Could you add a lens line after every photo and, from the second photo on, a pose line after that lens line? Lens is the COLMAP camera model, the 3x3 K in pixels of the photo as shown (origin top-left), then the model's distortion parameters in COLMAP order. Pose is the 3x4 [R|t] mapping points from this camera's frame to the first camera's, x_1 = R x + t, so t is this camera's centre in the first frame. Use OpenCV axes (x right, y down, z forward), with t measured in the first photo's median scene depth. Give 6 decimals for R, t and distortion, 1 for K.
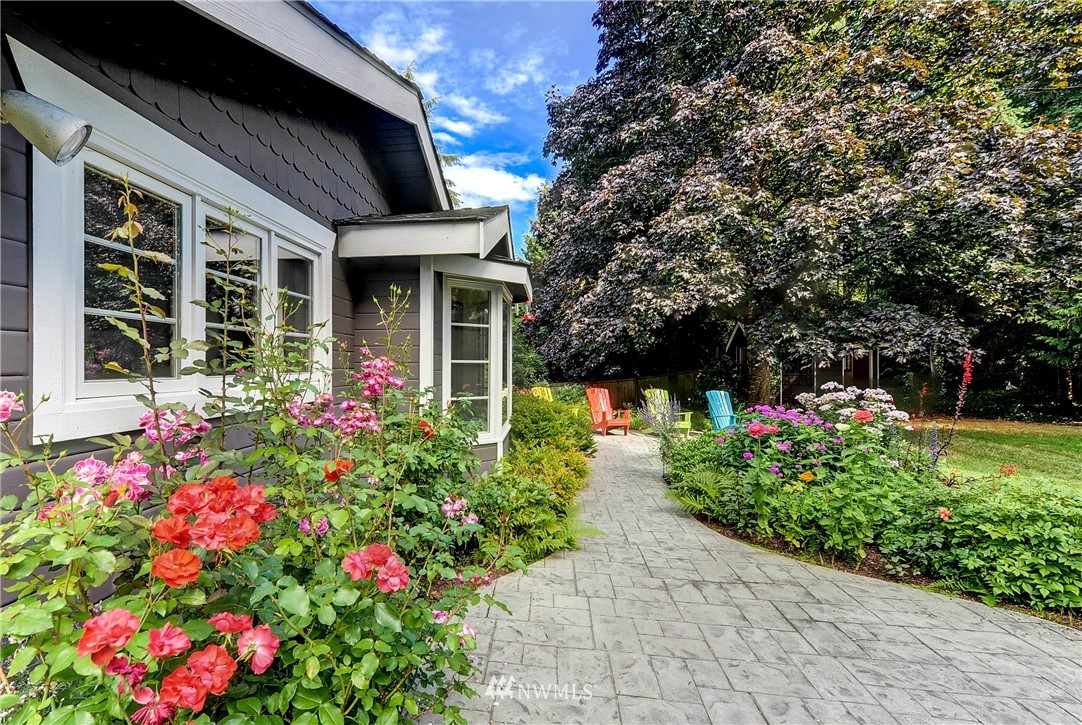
lens RADIAL K [[454.0, 0, 541.5], [0, 454.0, 356.1], [0, 0, 1]] dist [0.000183, 0.000025]
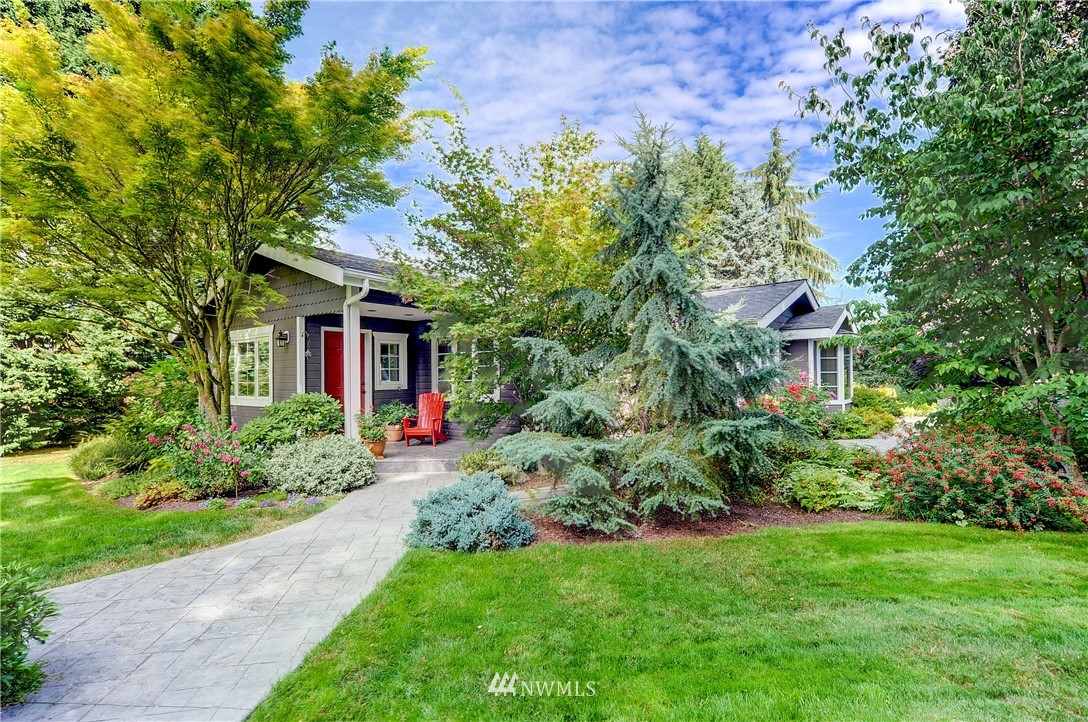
lens RADIAL K [[560.2, 0, 542.9], [0, 560.2, 365.1], [0, 0, 1]] dist [0.000761, 0.000033]
pose [[0.778910, -0.036037, -0.626099, 0.589544], [0.015764, 0.999157, -0.037899, 0.067366], [0.626937, 0.019650, 0.778822, -2.581666]]
